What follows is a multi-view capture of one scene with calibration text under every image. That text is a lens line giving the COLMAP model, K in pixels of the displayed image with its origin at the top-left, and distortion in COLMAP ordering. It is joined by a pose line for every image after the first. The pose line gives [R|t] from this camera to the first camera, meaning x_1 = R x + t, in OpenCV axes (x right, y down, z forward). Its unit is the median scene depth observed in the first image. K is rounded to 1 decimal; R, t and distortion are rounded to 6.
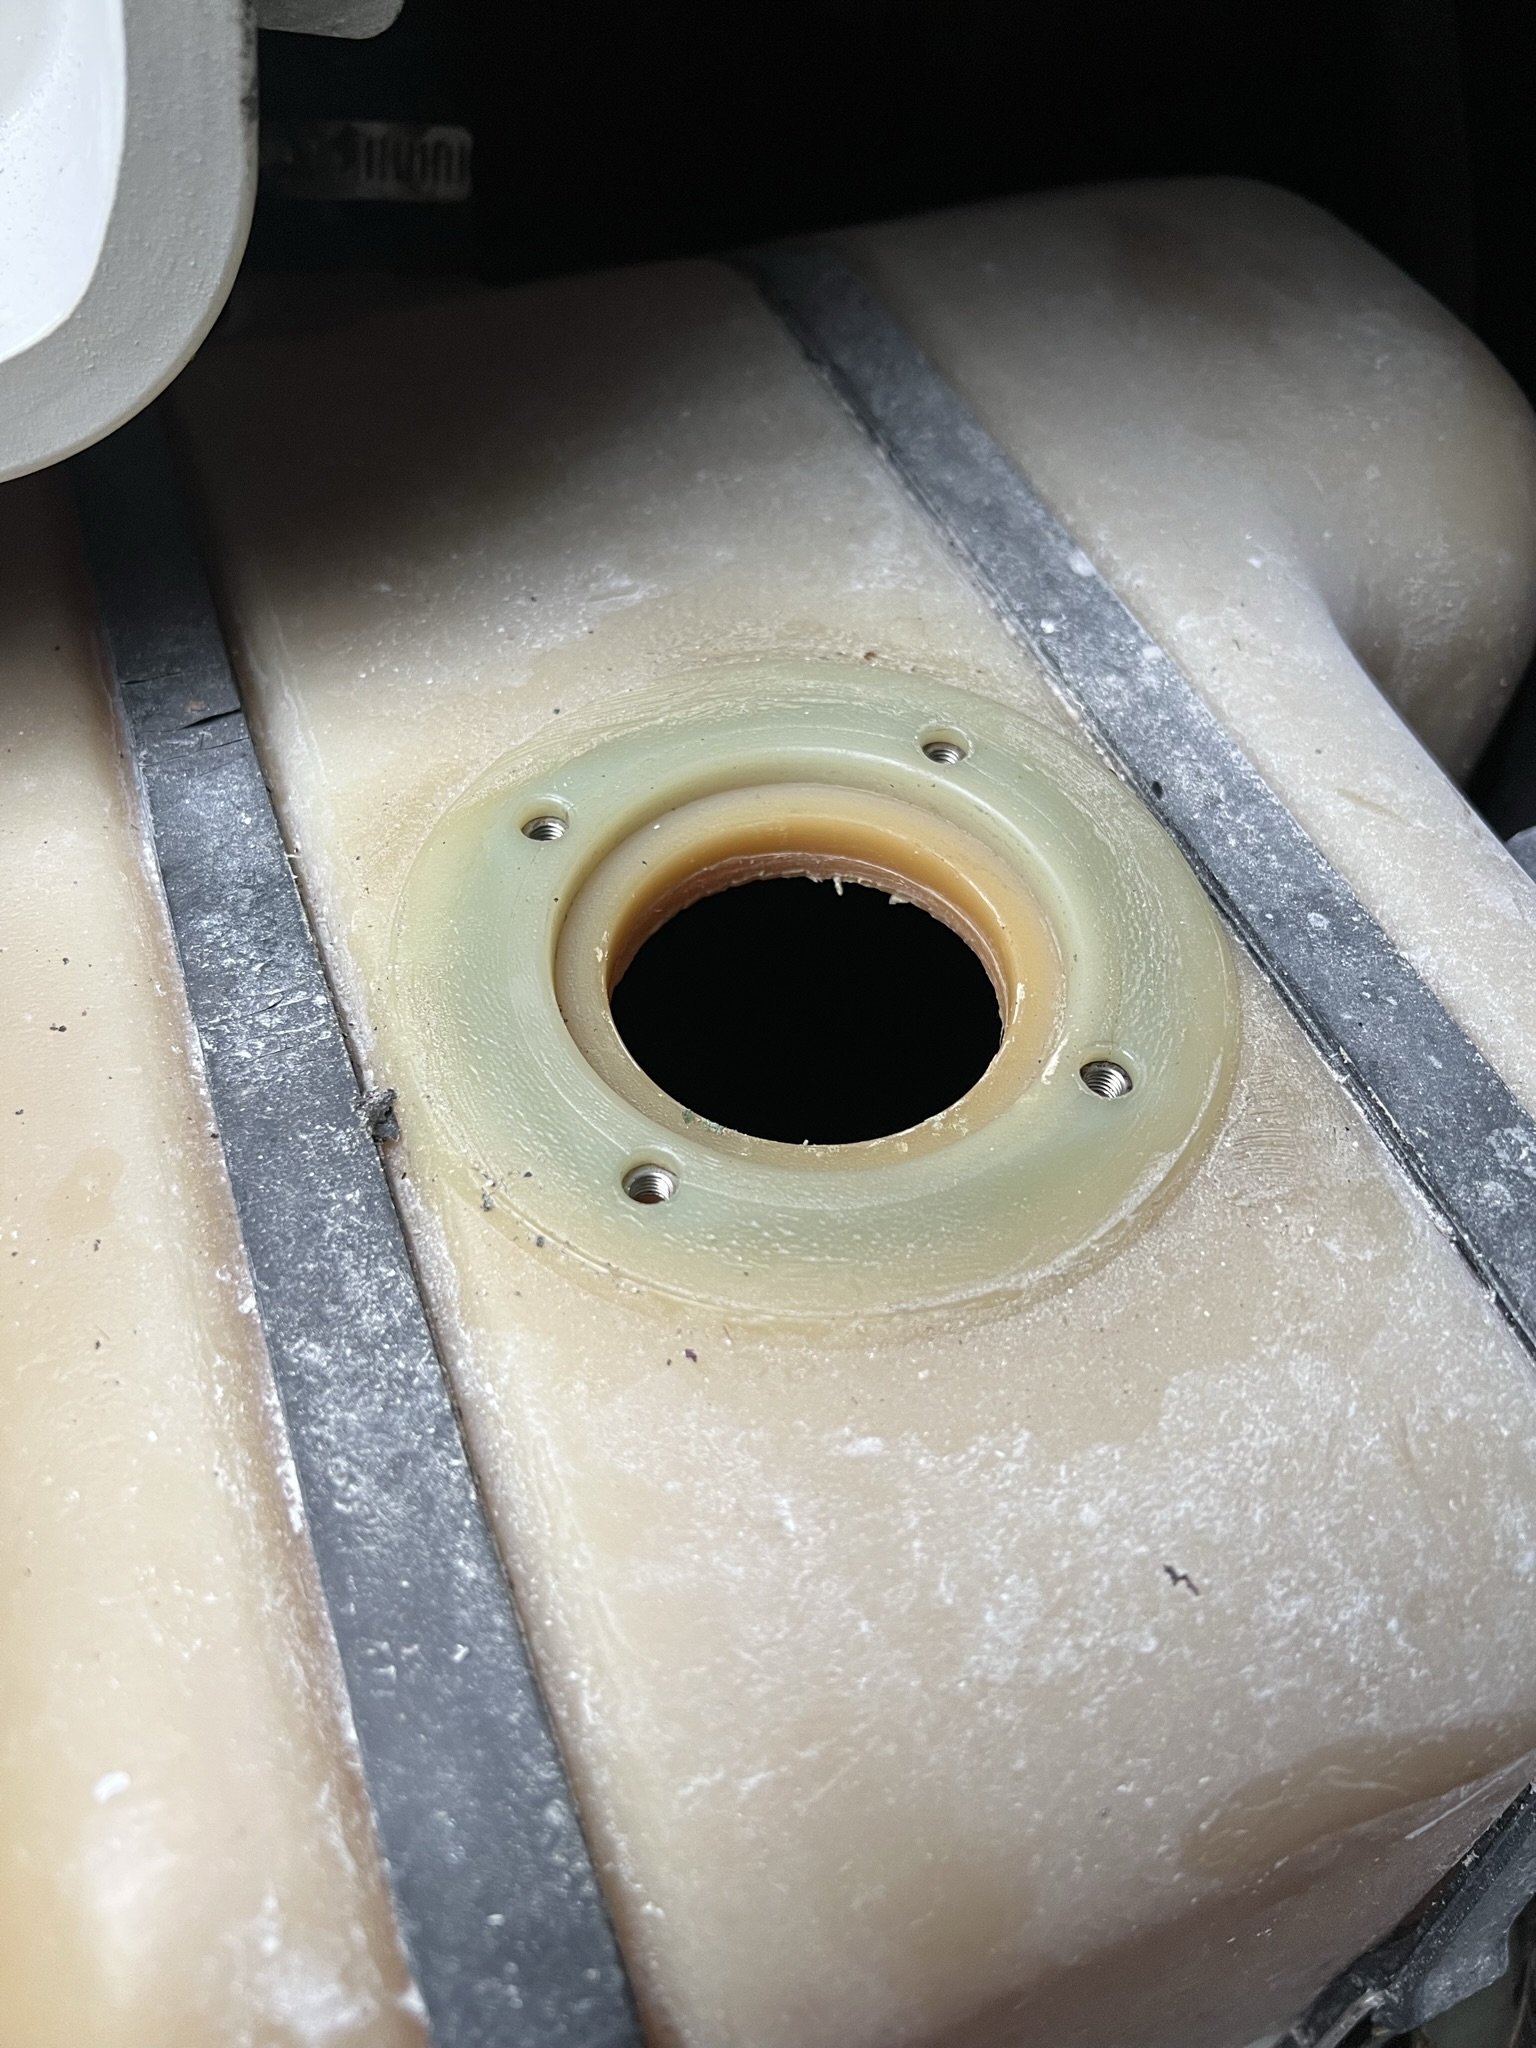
lens RADIAL K [[1508.4, 0, 768.0], [0, 1508.4, 1024.0], [0, 0, 1]] dist [-0.003365, -0.047469]
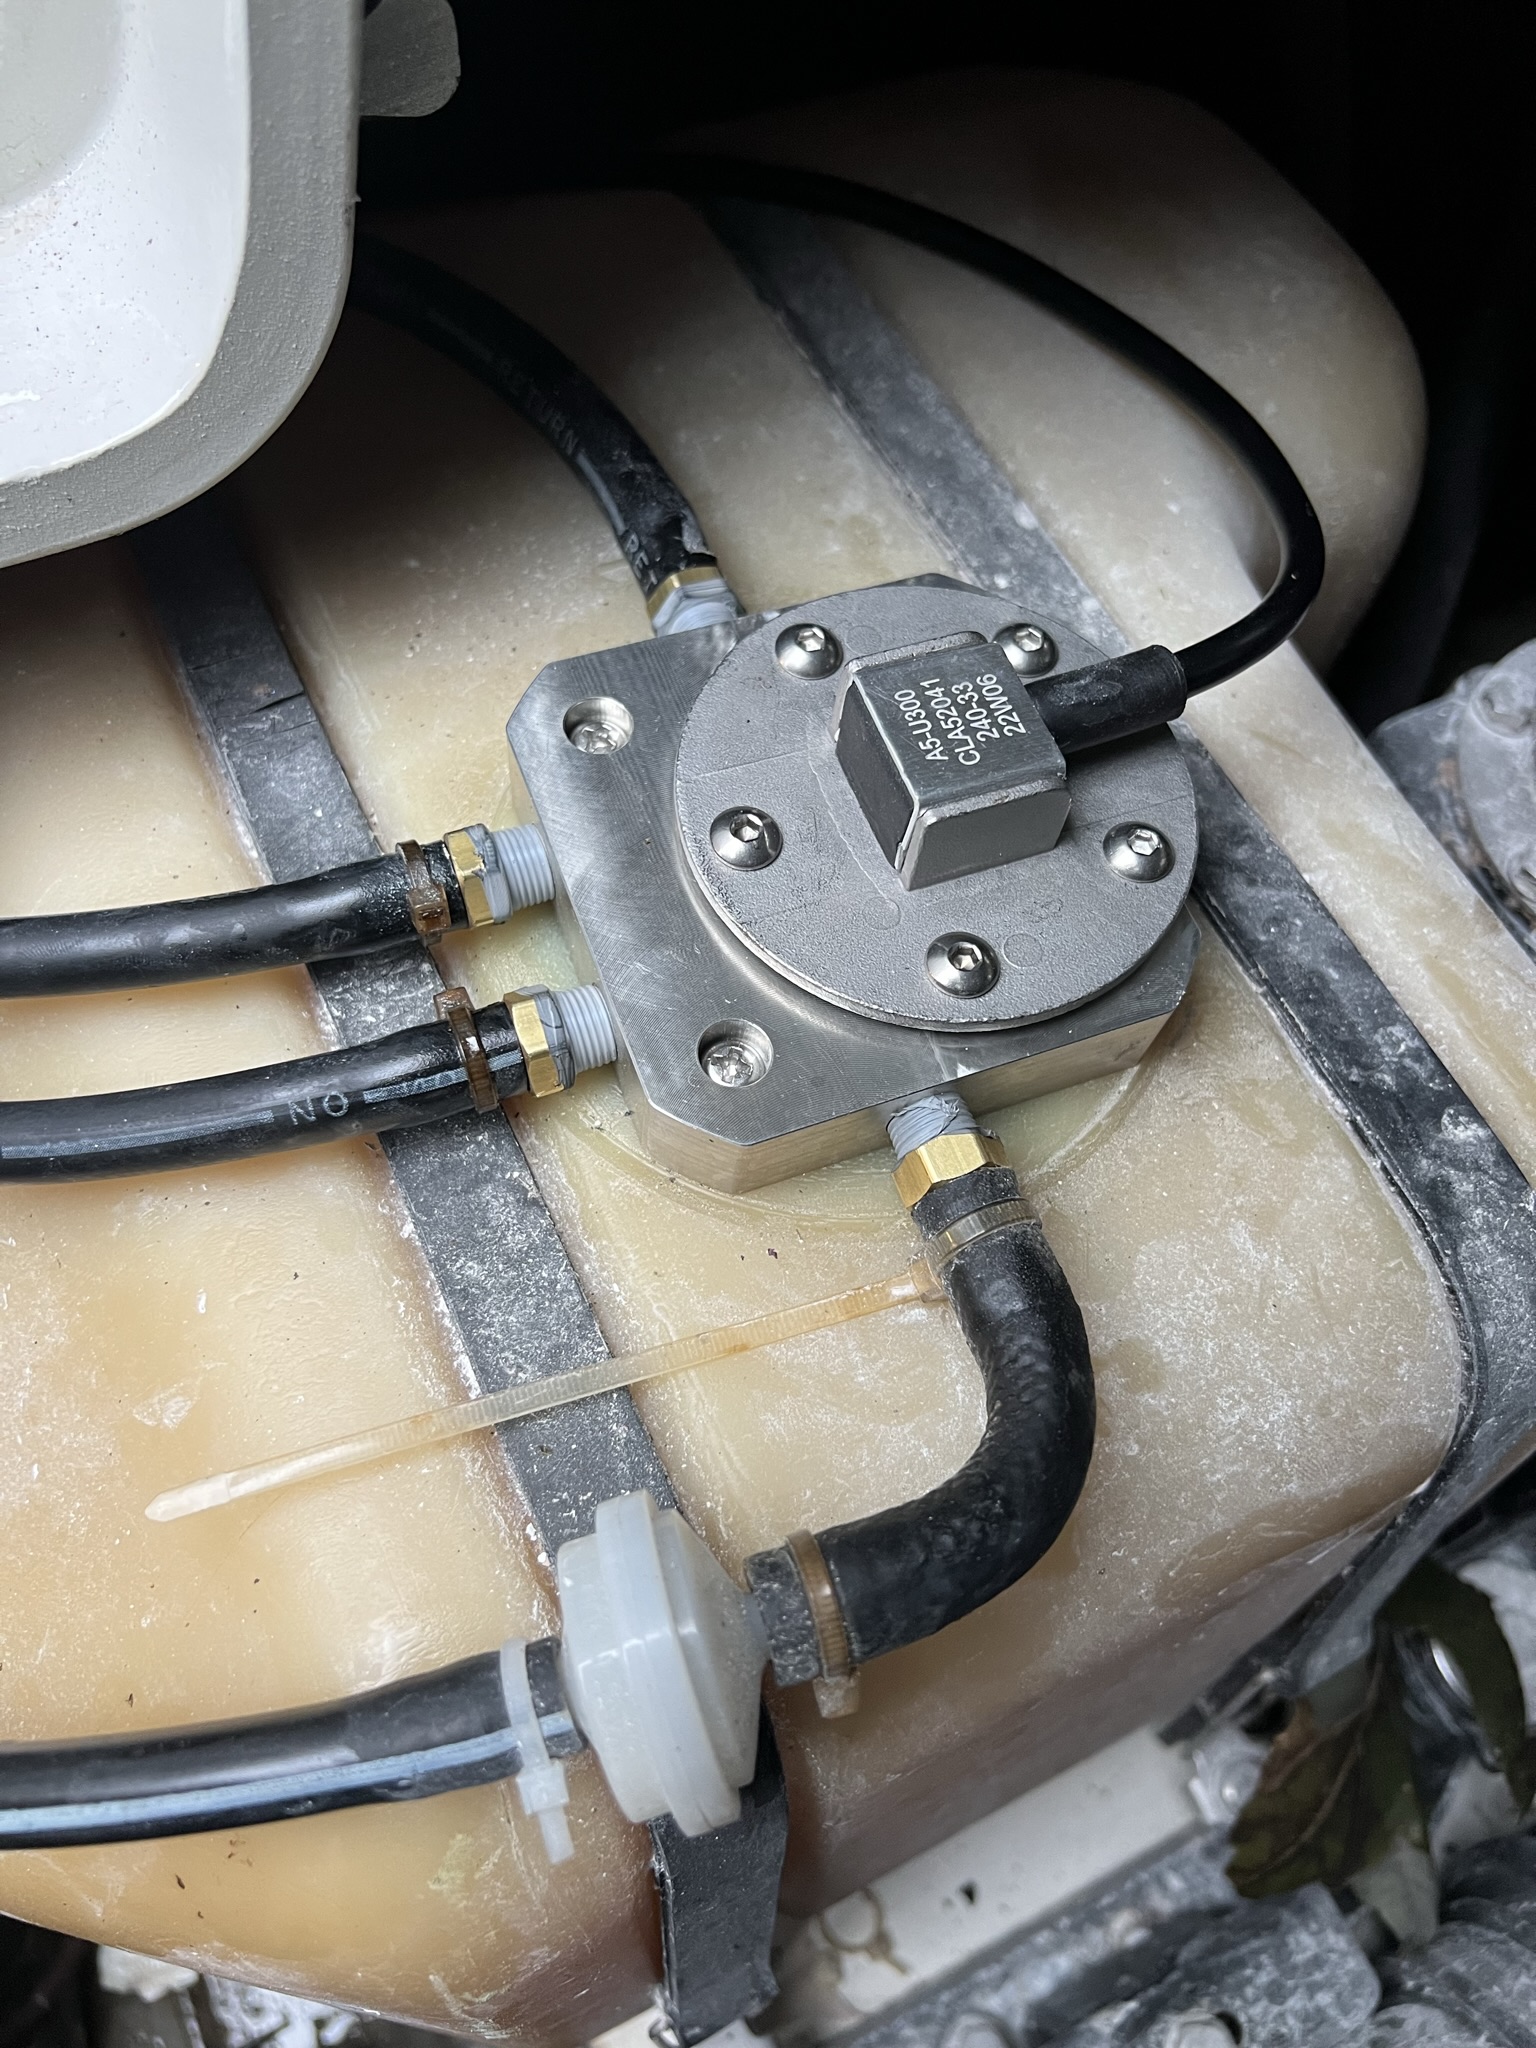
lens RADIAL K [[1430.6, 0, 768.0], [0, 1430.6, 1024.0], [0, 0, 1]] dist [0.048334, -0.141255]
pose [[0.995915, -0.049170, 0.075736, -0.104378], [0.037800, 0.988732, 0.144846, -0.111909], [-0.082005, -0.141392, 0.986551, -0.128038]]
